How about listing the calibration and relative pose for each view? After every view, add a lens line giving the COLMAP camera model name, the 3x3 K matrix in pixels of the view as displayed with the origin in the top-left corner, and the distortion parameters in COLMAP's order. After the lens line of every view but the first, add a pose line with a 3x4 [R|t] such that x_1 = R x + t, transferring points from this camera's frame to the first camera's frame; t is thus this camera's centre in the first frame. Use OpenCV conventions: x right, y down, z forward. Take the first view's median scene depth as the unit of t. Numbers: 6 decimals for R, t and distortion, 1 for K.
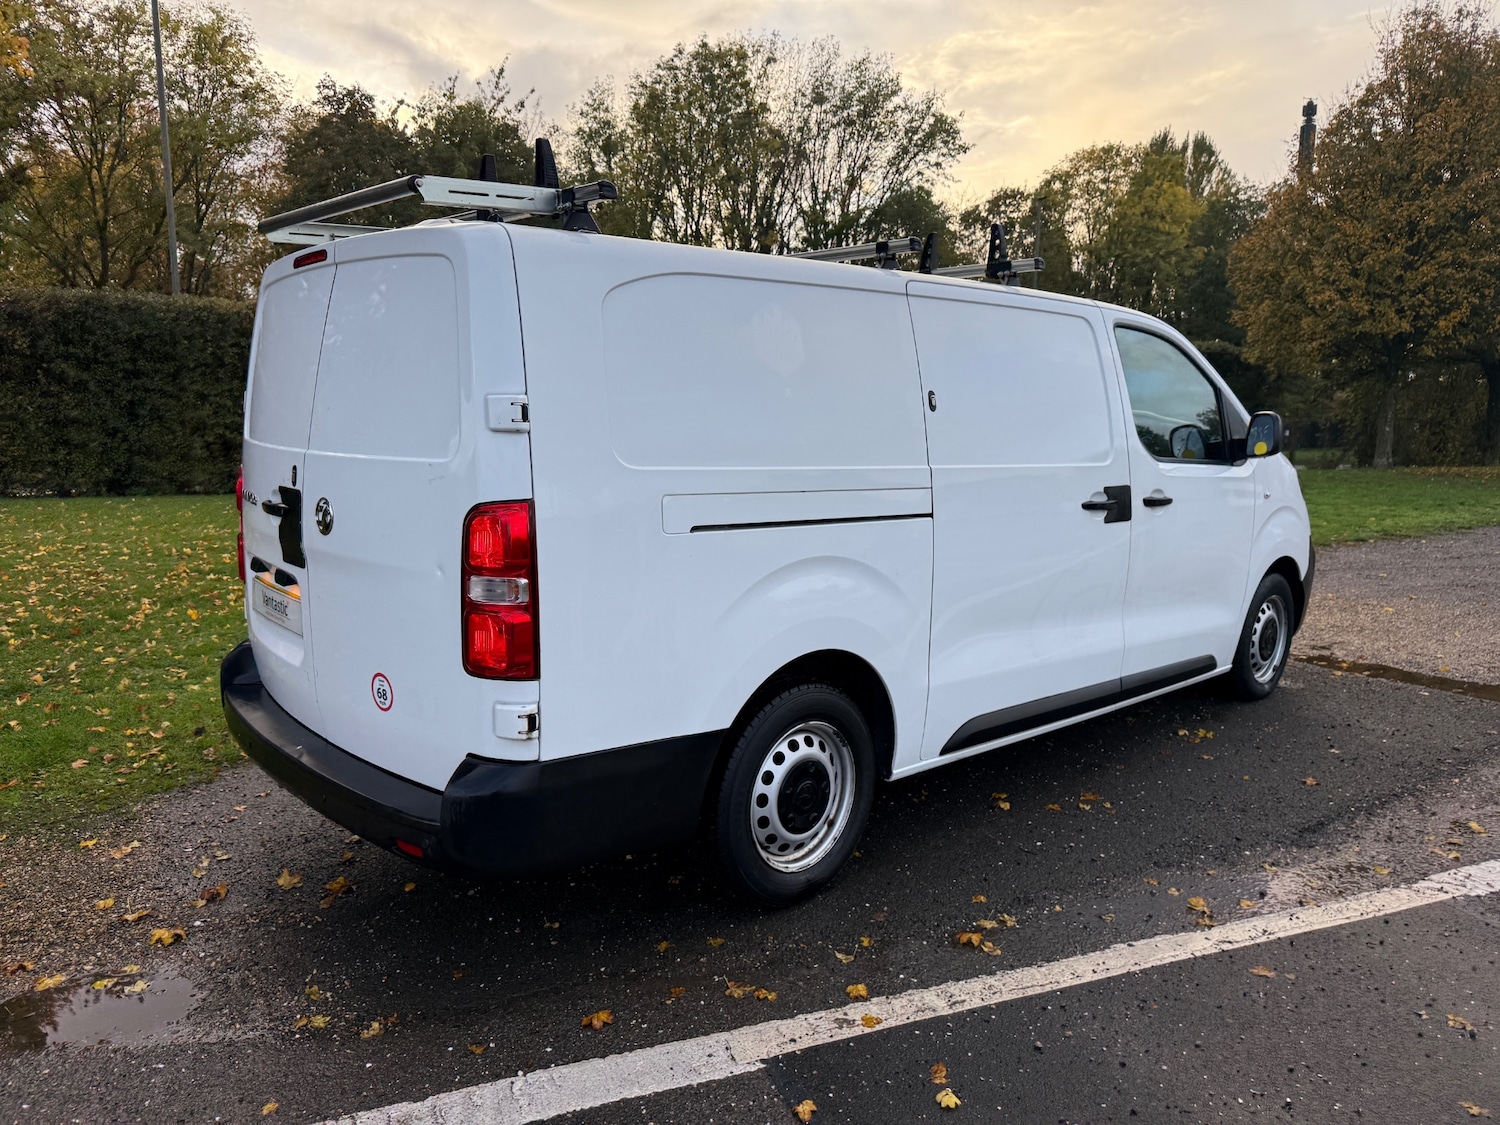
lens RADIAL K [[1078.9, 0, 741.2], [0, 1078.9, 557.1], [0, 0, 1]] dist [0.024667, -0.034979]
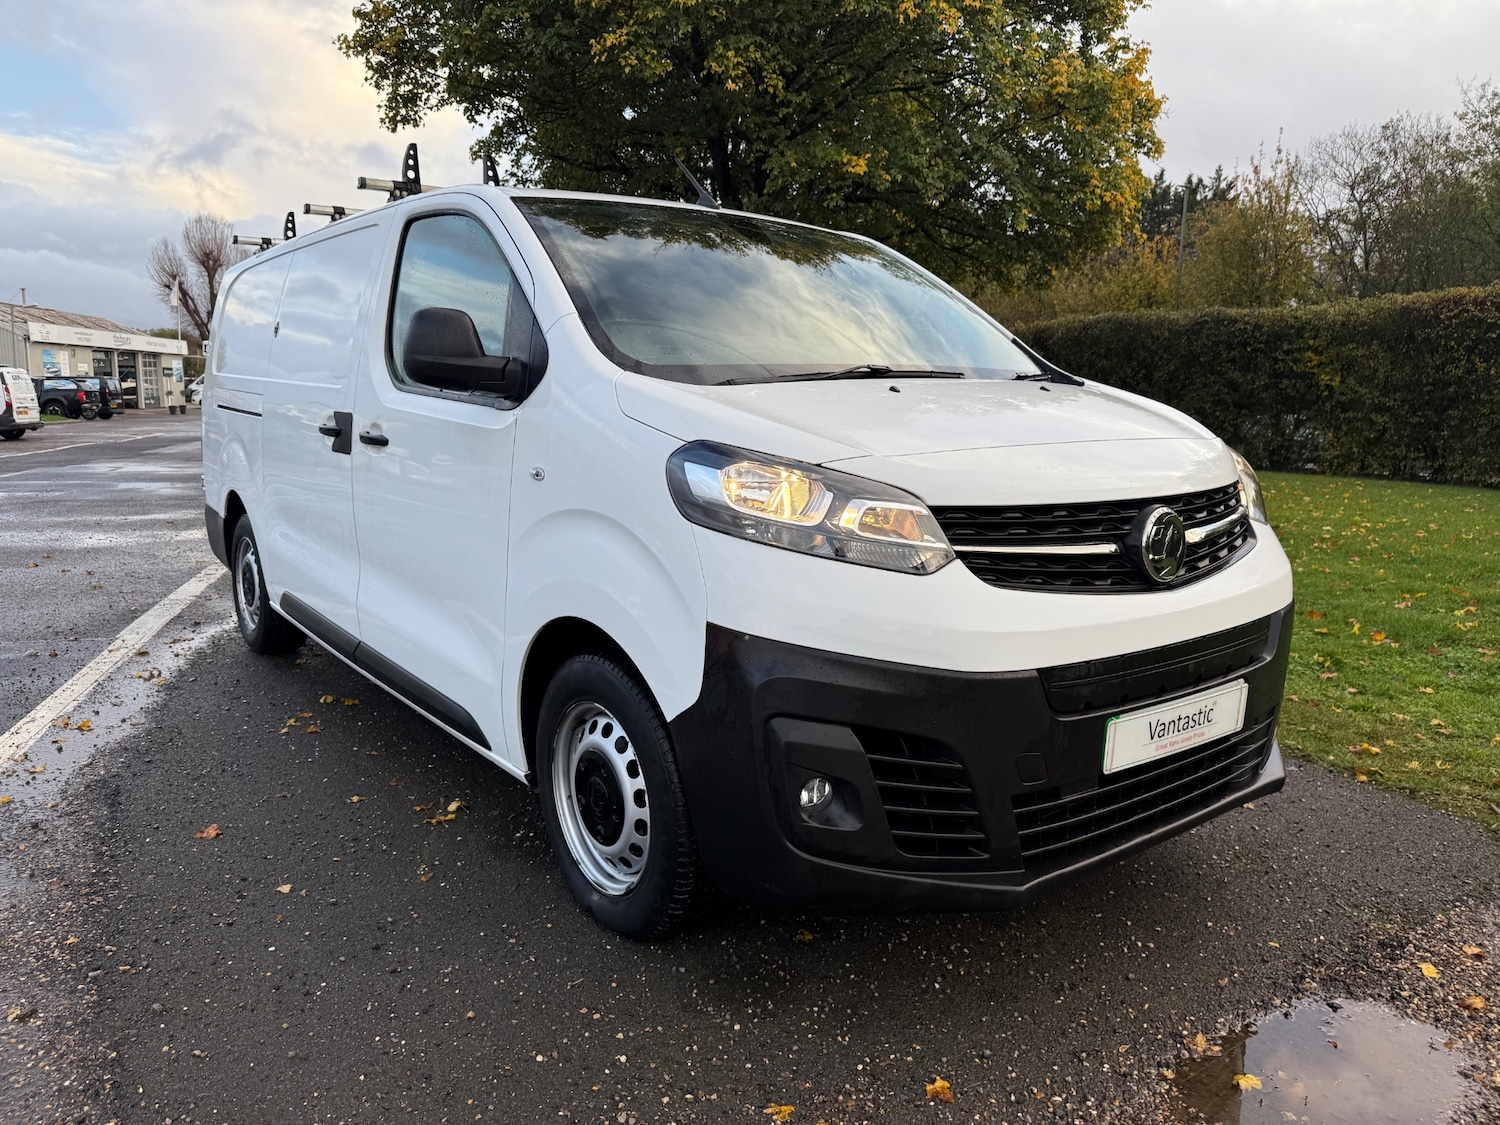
lens RADIAL K [[1082.7, 0, 745.0], [0, 1082.7, 546.9], [0, 0, 1]] dist [0.004396, -0.005081]
pose [[-0.102054, 0.132574, -0.985905, 1.368350], [-0.153913, 0.977041, 0.147314, -0.158476], [0.982800, 0.166777, -0.079307, 1.606128]]
